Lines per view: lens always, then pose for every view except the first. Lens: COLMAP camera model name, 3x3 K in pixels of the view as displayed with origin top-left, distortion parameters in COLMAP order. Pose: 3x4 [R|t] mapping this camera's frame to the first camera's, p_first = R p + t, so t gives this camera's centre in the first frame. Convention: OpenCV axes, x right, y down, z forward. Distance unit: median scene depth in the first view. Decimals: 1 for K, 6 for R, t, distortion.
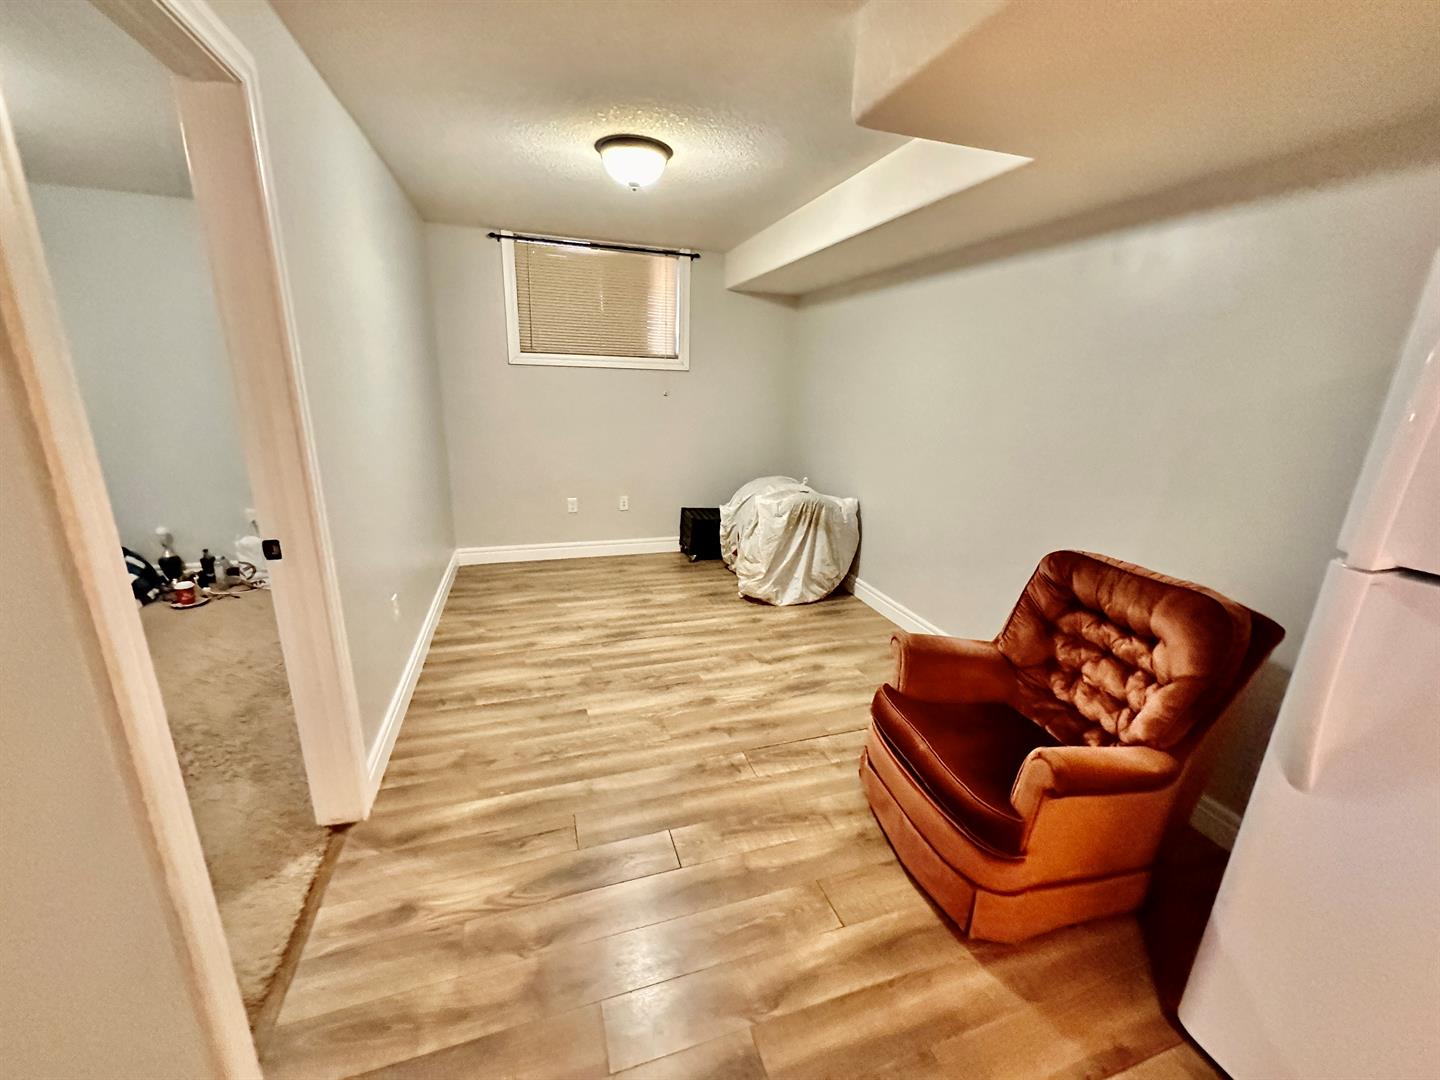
lens RADIAL K [[573.3, 0, 721.6], [0, 573.3, 543.2], [0, 0, 1]] dist [-0.004070, 0.000325]
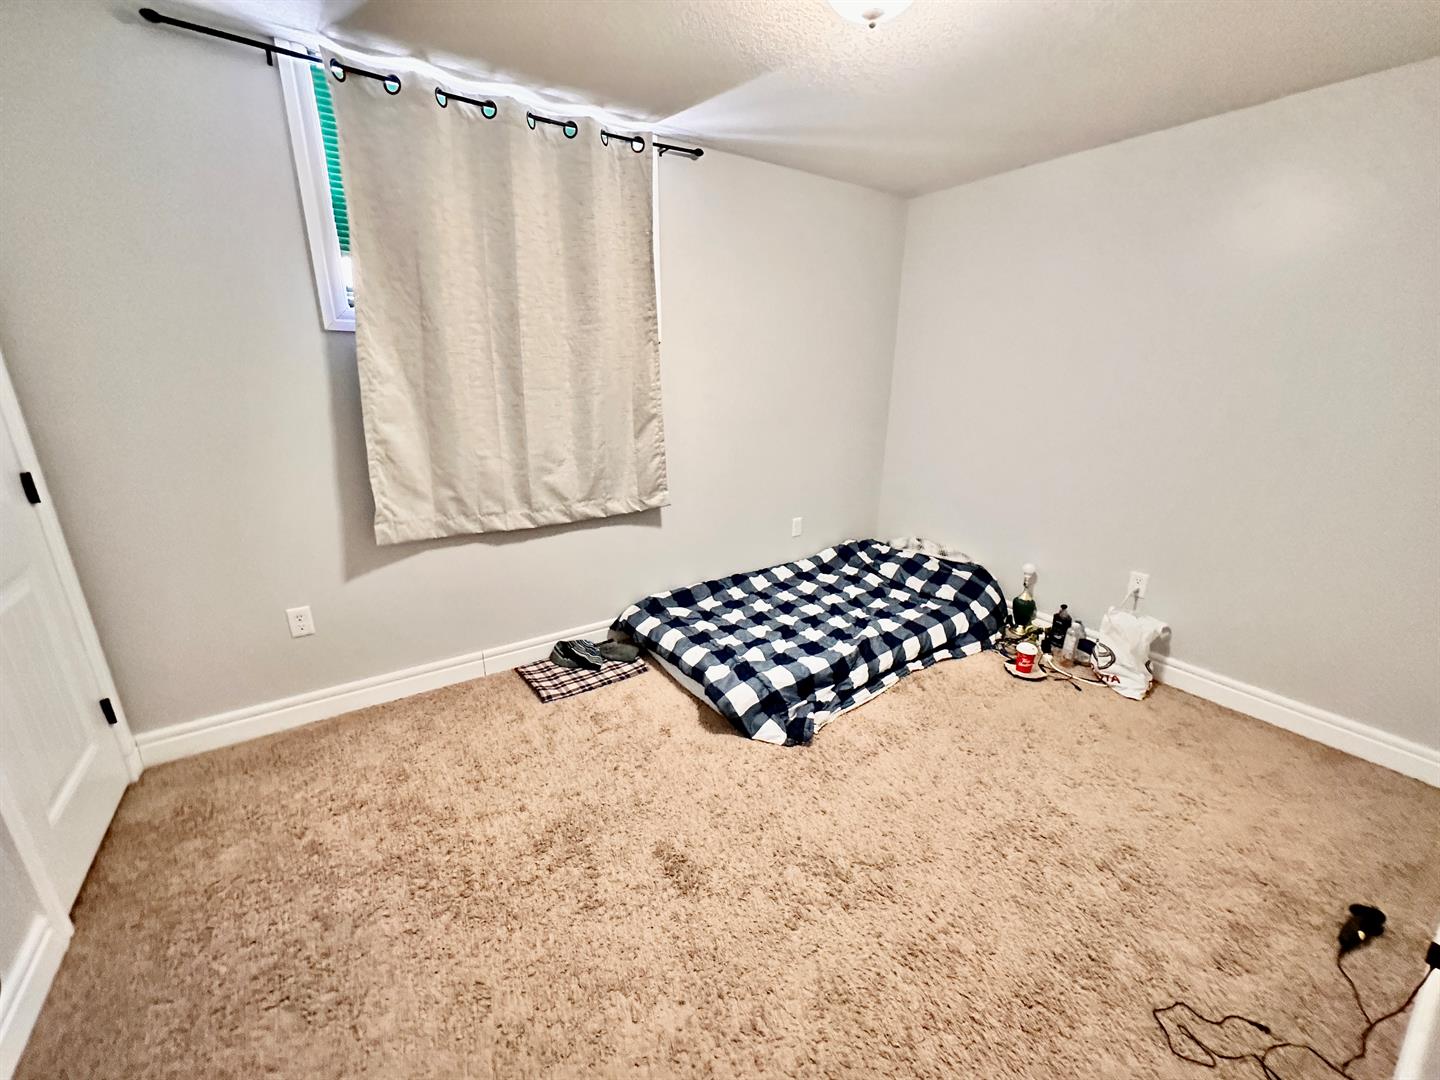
lens RADIAL K [[573.3, 0, 720.9], [0, 573.3, 535.1], [0, 0, 1]] dist [-0.004070, 0.000325]
pose [[0.274470, 0.251118, -0.928227, -0.022234], [-0.259109, 0.948909, 0.180096, -0.006401], [0.926028, 0.191081, 0.325514, 0.019836]]
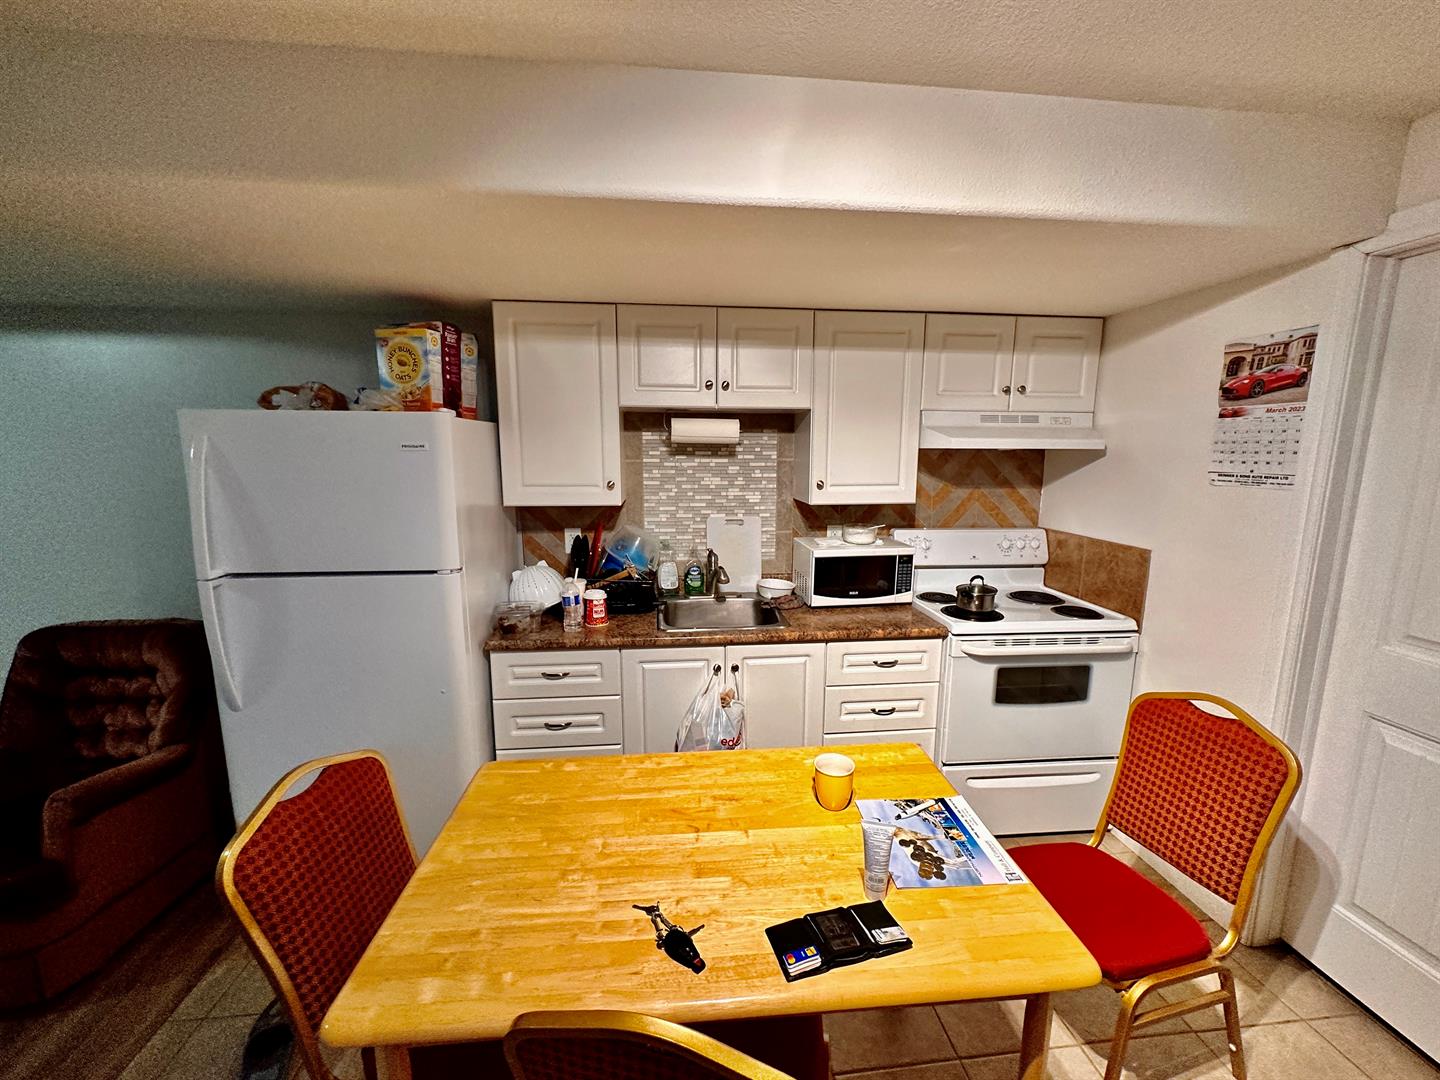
lens RADIAL K [[573.3, 0, 718.2], [0, 573.3, 538.8], [0, 0, 1]] dist [-0.004070, 0.000325]
pose [[0.207103, -0.186758, 0.960328, -0.139424], [0.271024, 0.954144, 0.127107, 0.065269], [-0.940029, 0.233948, 0.248222, -0.537024]]
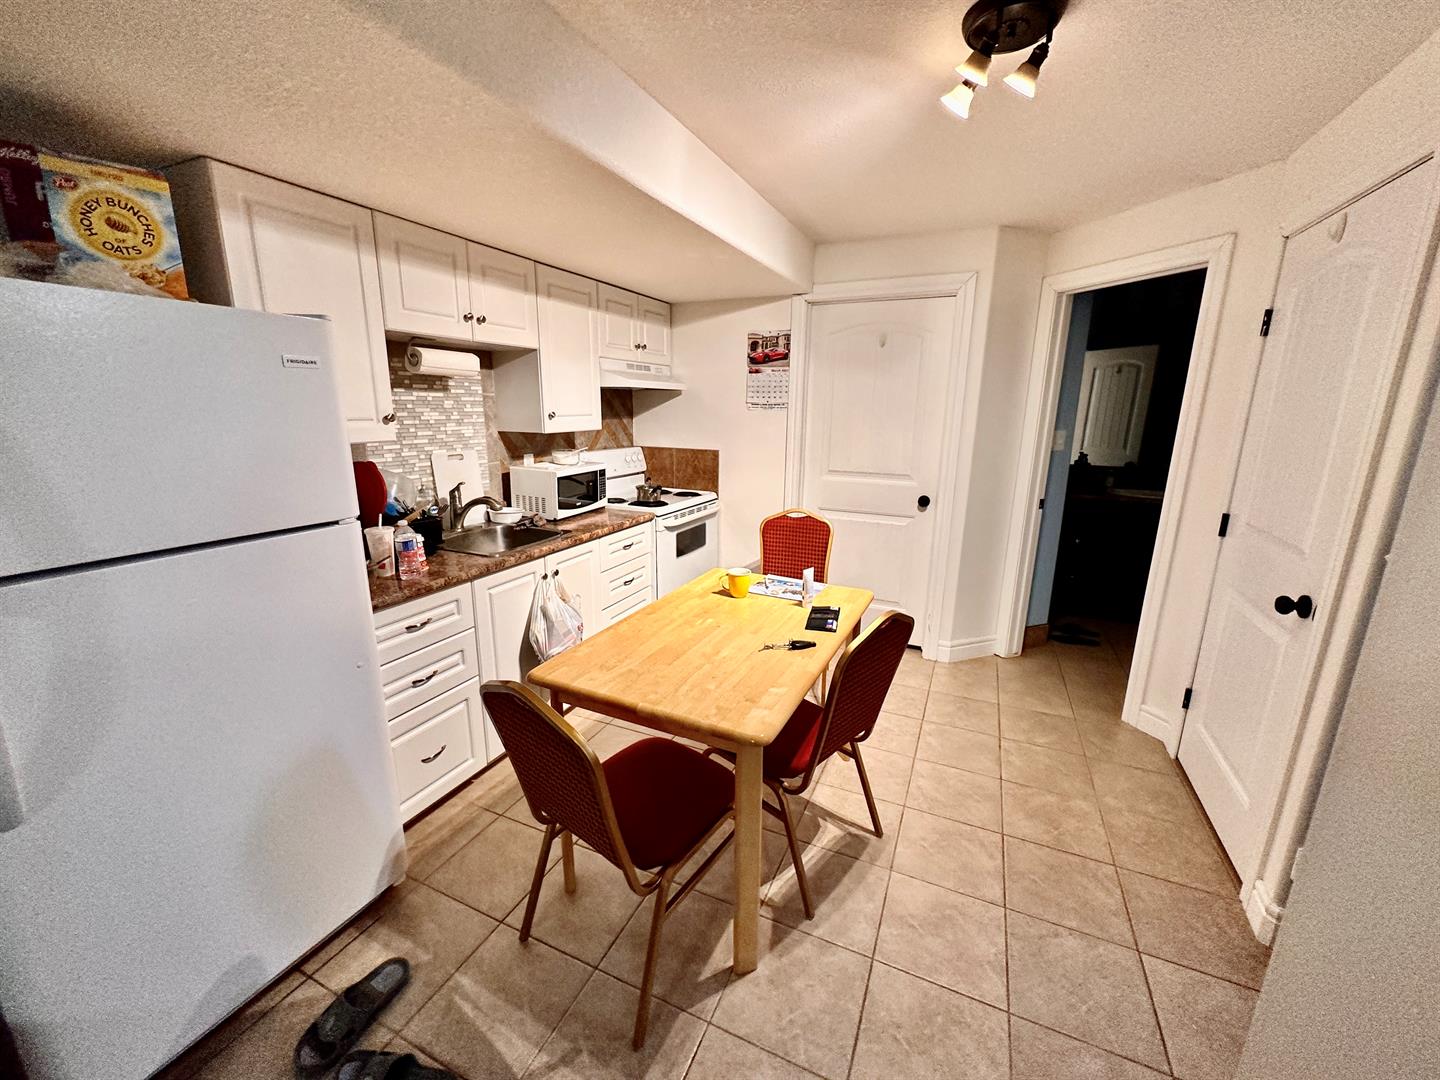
lens RADIAL K [[573.3, 0, 721.0], [0, 573.3, 542.4], [0, 0, 1]] dist [-0.004070, 0.000325]
pose [[-0.734014, -0.202972, 0.648094, -0.226957], [0.148014, 0.883542, 0.444348, -0.149994], [-0.662809, 0.422085, -0.618489, 0.377142]]
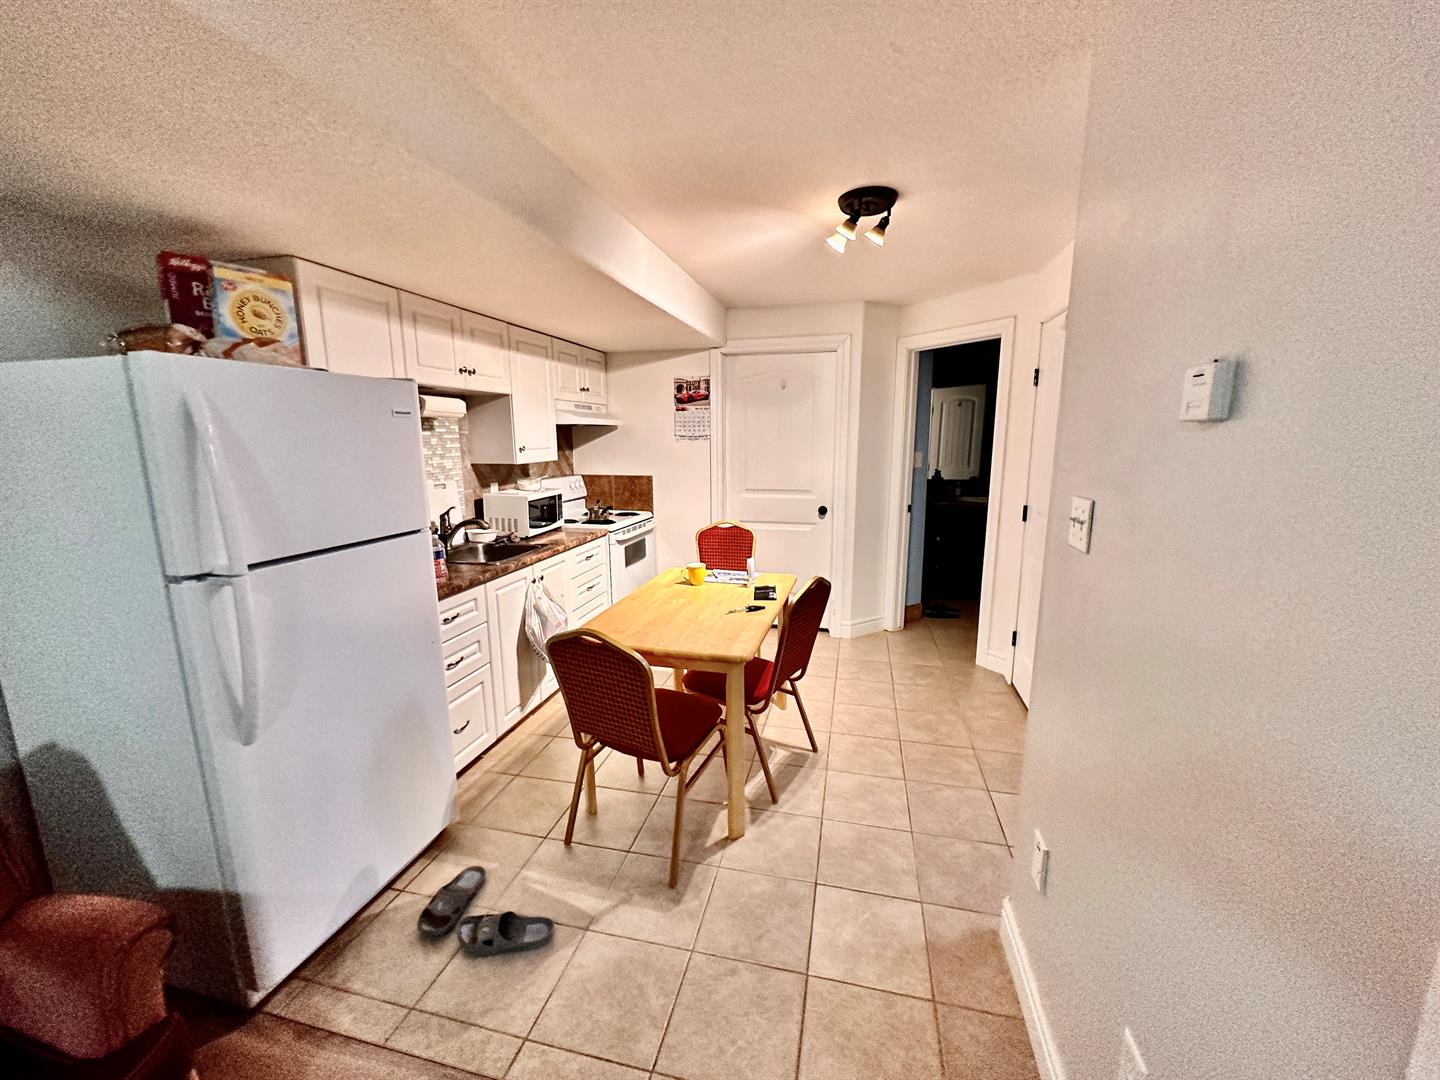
lens RADIAL K [[573.3, 0, 721.7], [0, 573.3, 542.8], [0, 0, 1]] dist [-0.004070, 0.000325]
pose [[-0.850932, -0.128237, 0.509382, -0.338685], [0.118247, 0.898086, 0.423627, -0.269574], [-0.511794, 0.420711, -0.749046, 0.766995]]
